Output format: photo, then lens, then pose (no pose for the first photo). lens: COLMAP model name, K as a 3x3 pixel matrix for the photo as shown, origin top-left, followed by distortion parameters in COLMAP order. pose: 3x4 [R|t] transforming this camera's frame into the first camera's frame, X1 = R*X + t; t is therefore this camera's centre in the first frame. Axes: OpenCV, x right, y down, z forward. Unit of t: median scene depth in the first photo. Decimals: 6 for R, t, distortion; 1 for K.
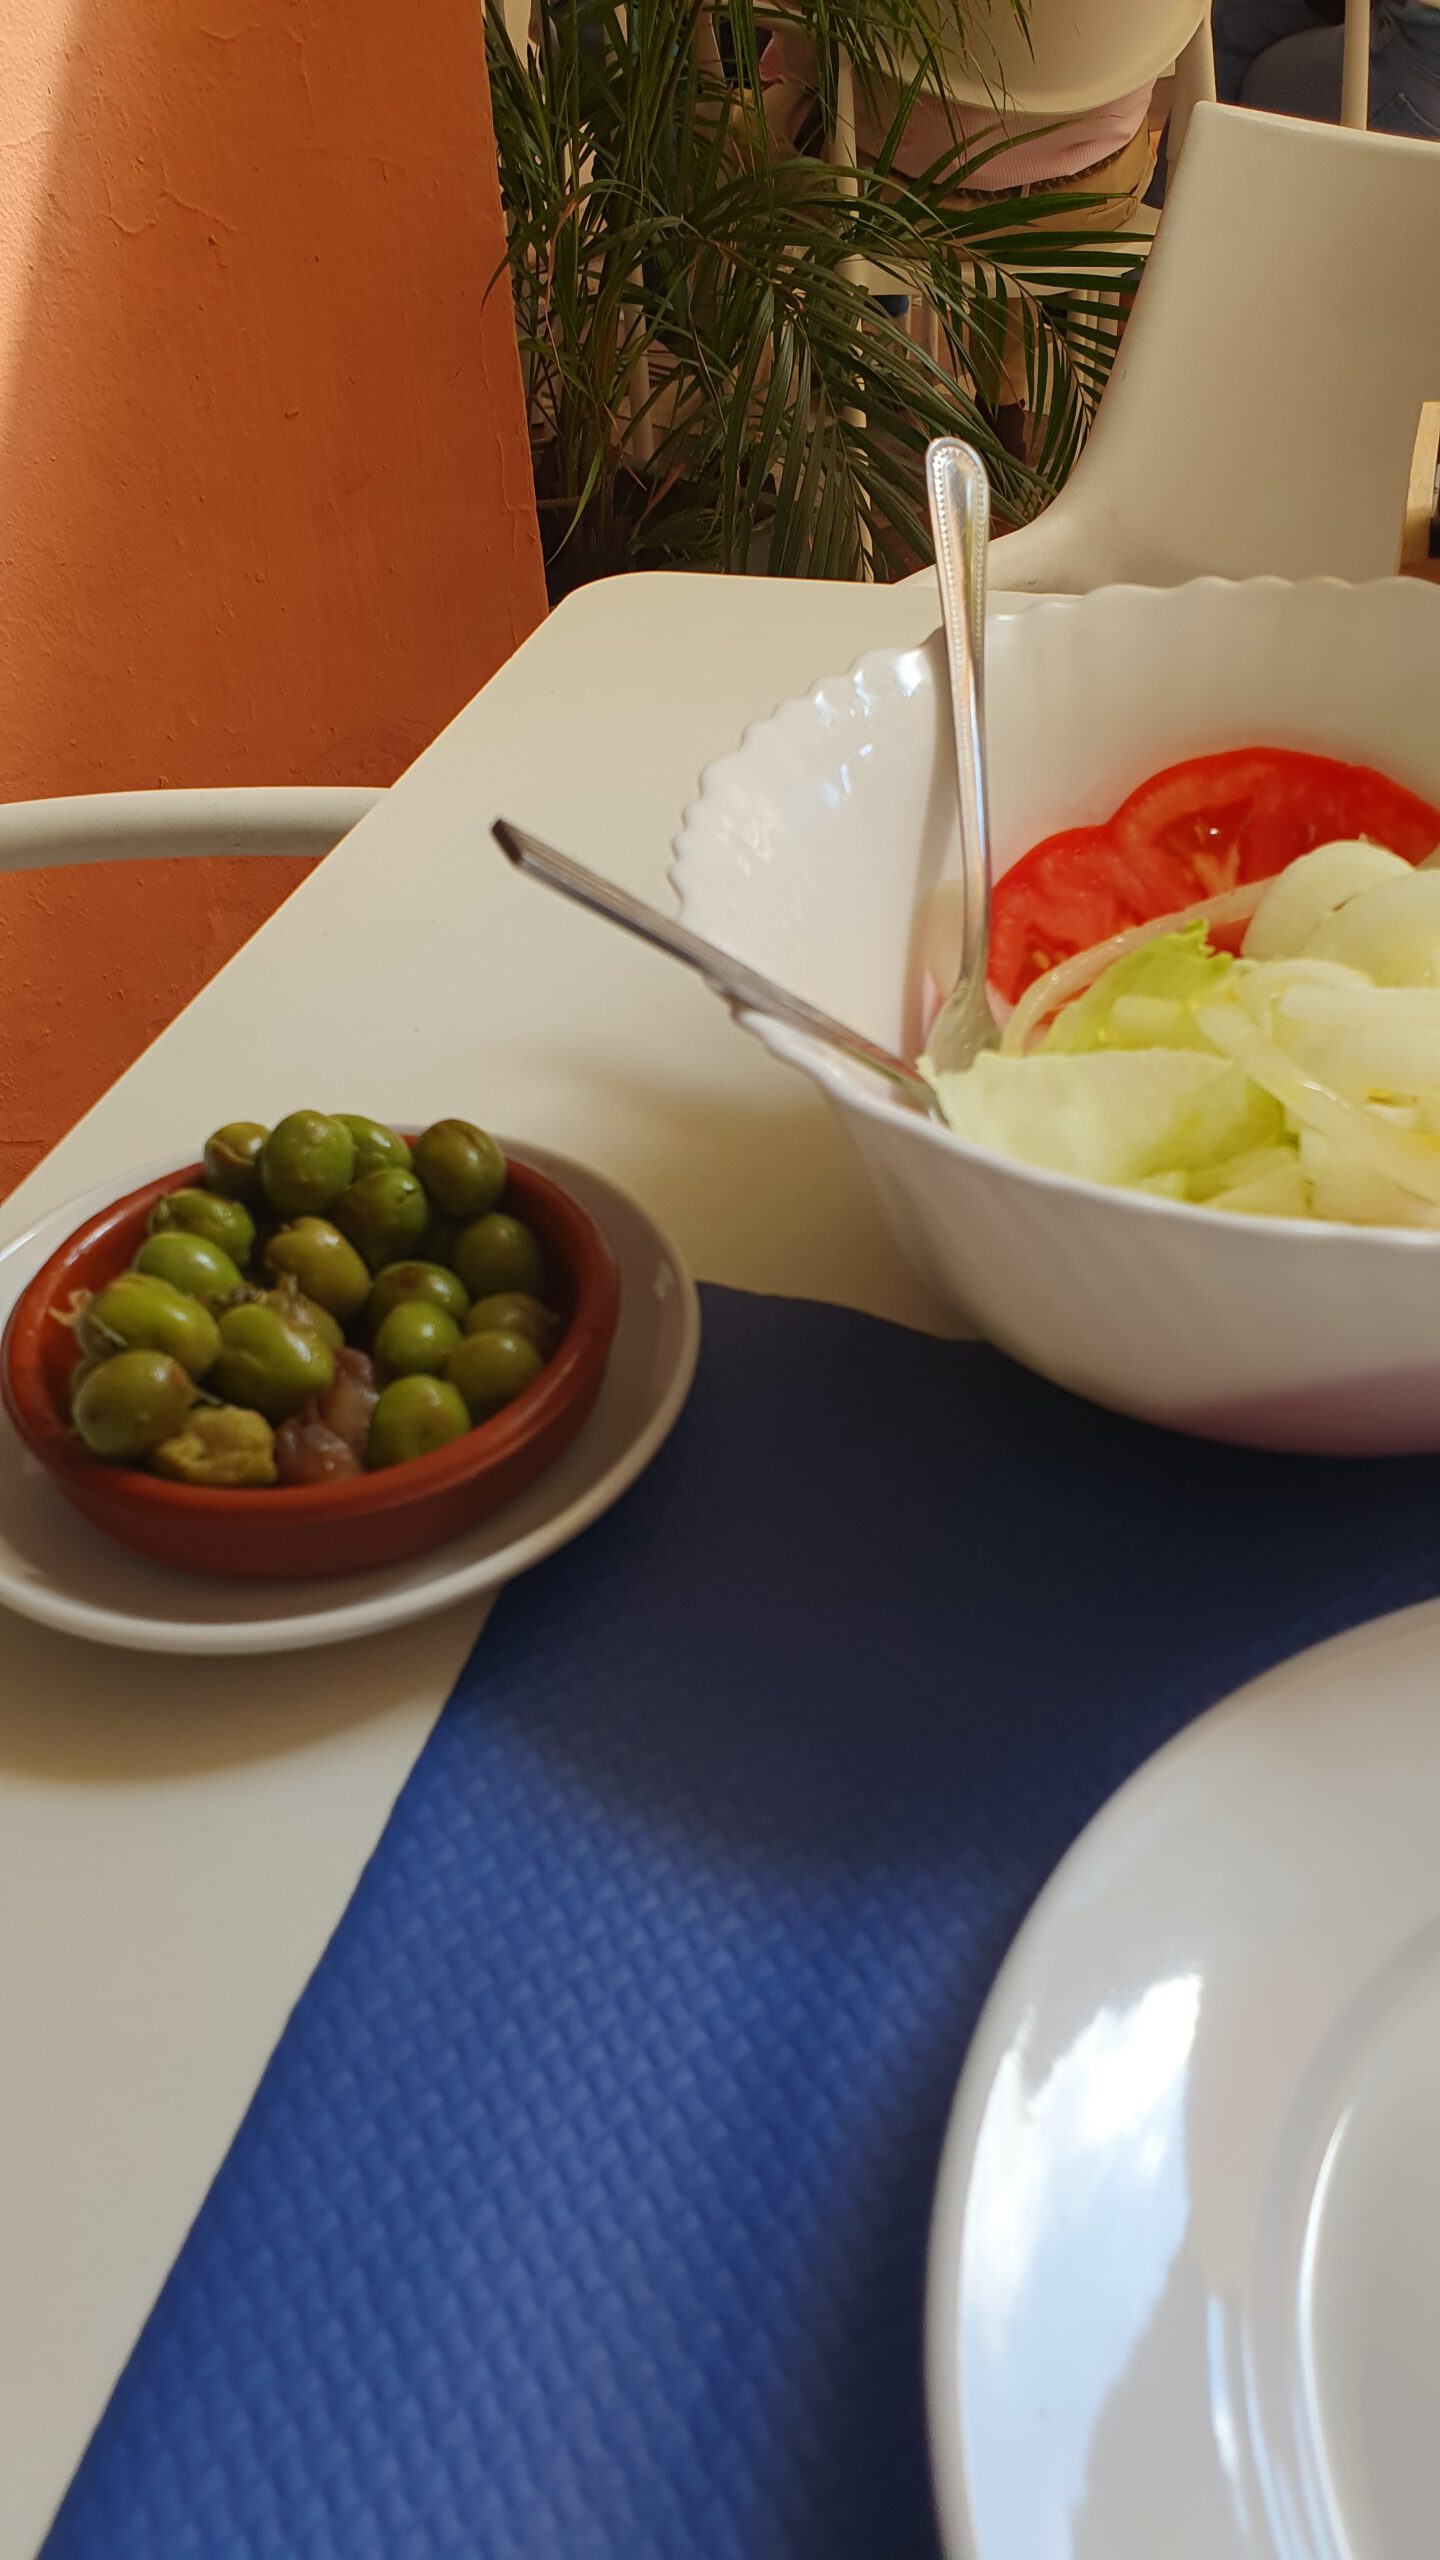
lens RADIAL K [[2184.1, 0, 720.0], [0, 2184.1, 1280.0], [0, 0, 1]] dist [0.107421, -0.090359]
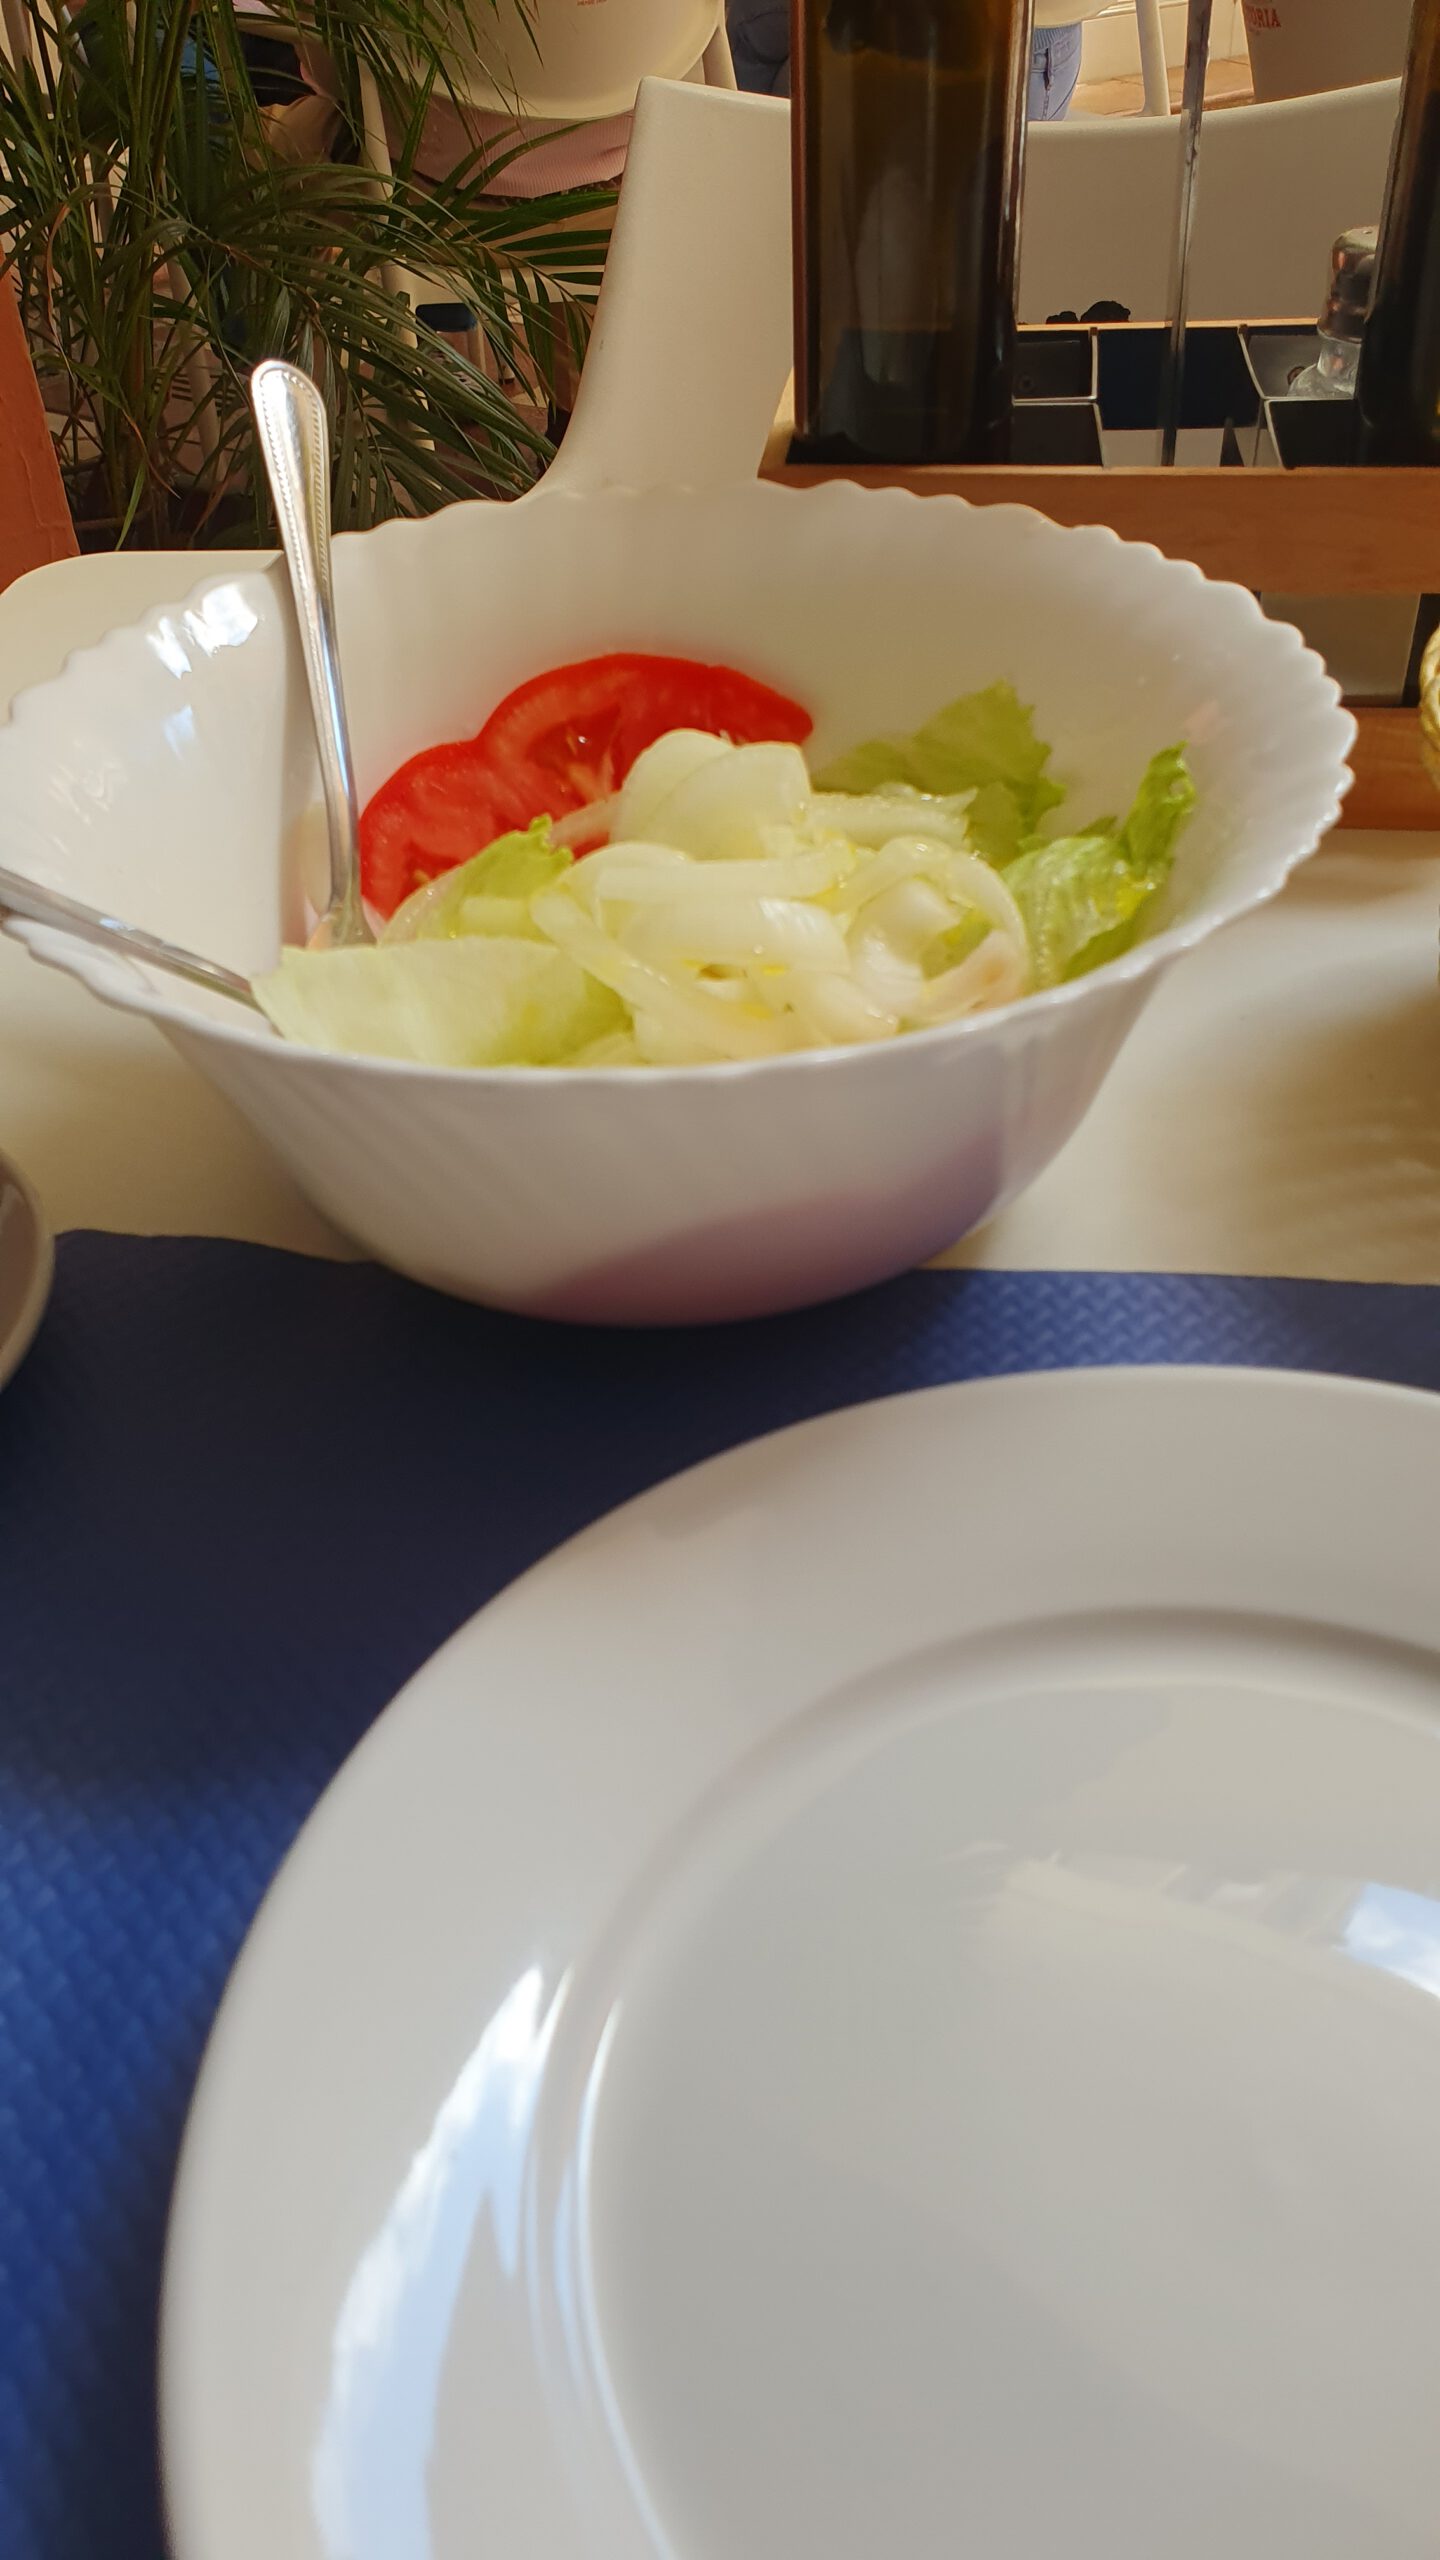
lens RADIAL K [[2184.1, 0, 720.0], [0, 2184.1, 1280.0], [0, 0, 1]] dist [0.107421, -0.090359]
pose [[0.991005, -0.092899, 0.096324, 0.166361], [0.095066, 0.995305, -0.018148, 0.064790], [-0.094185, 0.027142, 0.995185, 0.005338]]
